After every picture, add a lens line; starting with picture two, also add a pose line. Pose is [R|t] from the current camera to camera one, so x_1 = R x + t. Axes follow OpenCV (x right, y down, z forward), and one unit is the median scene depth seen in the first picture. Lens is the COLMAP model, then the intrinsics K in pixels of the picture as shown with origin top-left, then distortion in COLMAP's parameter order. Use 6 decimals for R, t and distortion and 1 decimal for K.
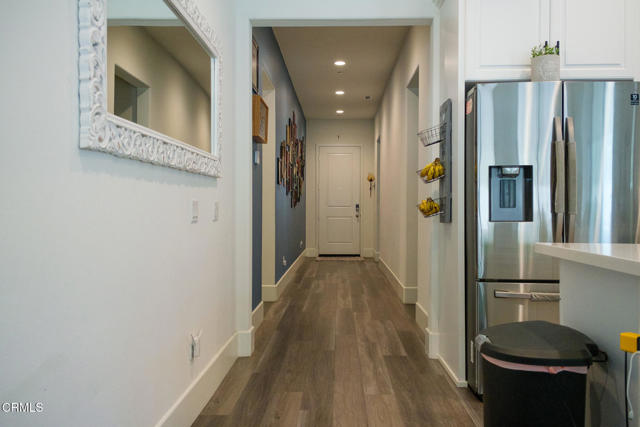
lens RADIAL K [[535.7, 0, 315.9], [0, 535.7, 210.3], [0, 0, 1]] dist [0.004046, 0.000733]
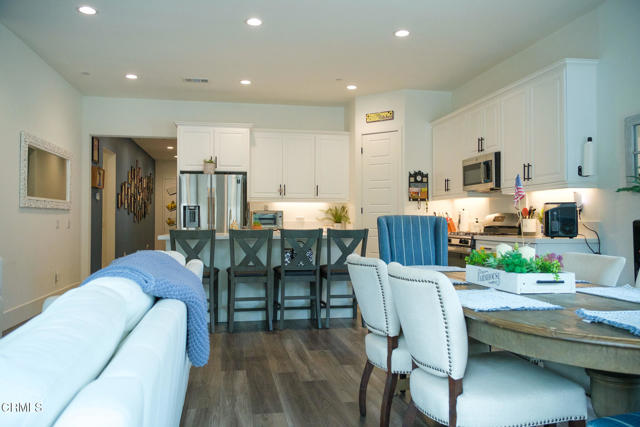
lens RADIAL K [[494.8, 0, 323.1], [0, 494.8, 214.6], [0, 0, 1]] dist [0.014557, -0.002271]
pose [[0.970639, -0.001407, 0.240537, 0.135895], [0.006475, 0.999773, -0.020283, 0.003785], [-0.240454, 0.021245, 0.970428, -0.502591]]
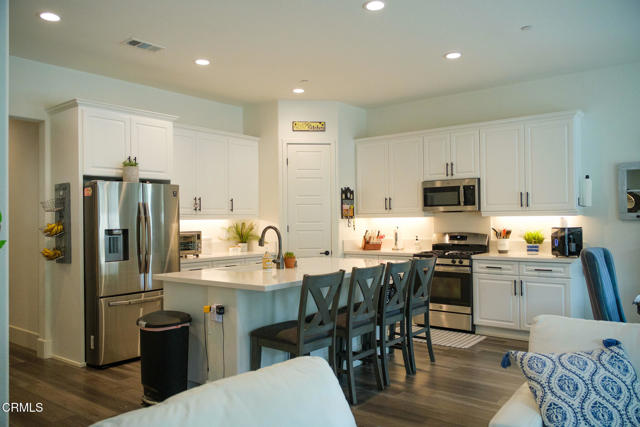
lens RADIAL K [[494.8, 0, 320.5], [0, 494.8, 211.9], [0, 0, 1]] dist [0.014557, -0.002271]
pose [[0.576946, 0.001760, 0.816780, -0.193941], [0.020500, 0.999651, -0.016635, -0.033320], [-0.816525, 0.026342, 0.576709, -0.161140]]
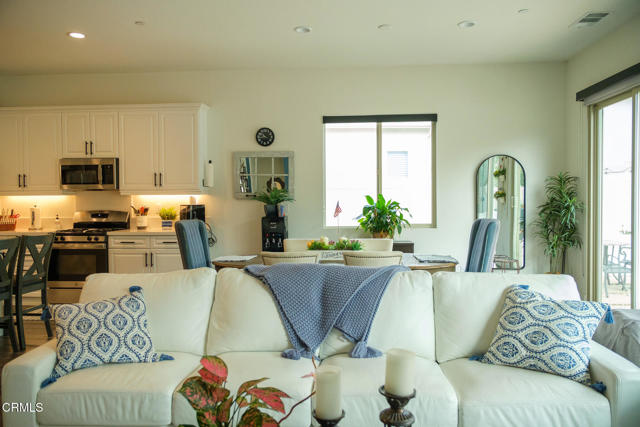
lens RADIAL K [[494.8, 0, 320.6], [0, 494.8, 209.6], [0, 0, 1]] dist [0.014557, -0.002271]
pose [[0.029069, -0.025758, 0.999245, -0.218062], [0.014984, 0.999567, 0.025331, -0.026111], [-0.999465, 0.014236, 0.029443, -0.261669]]
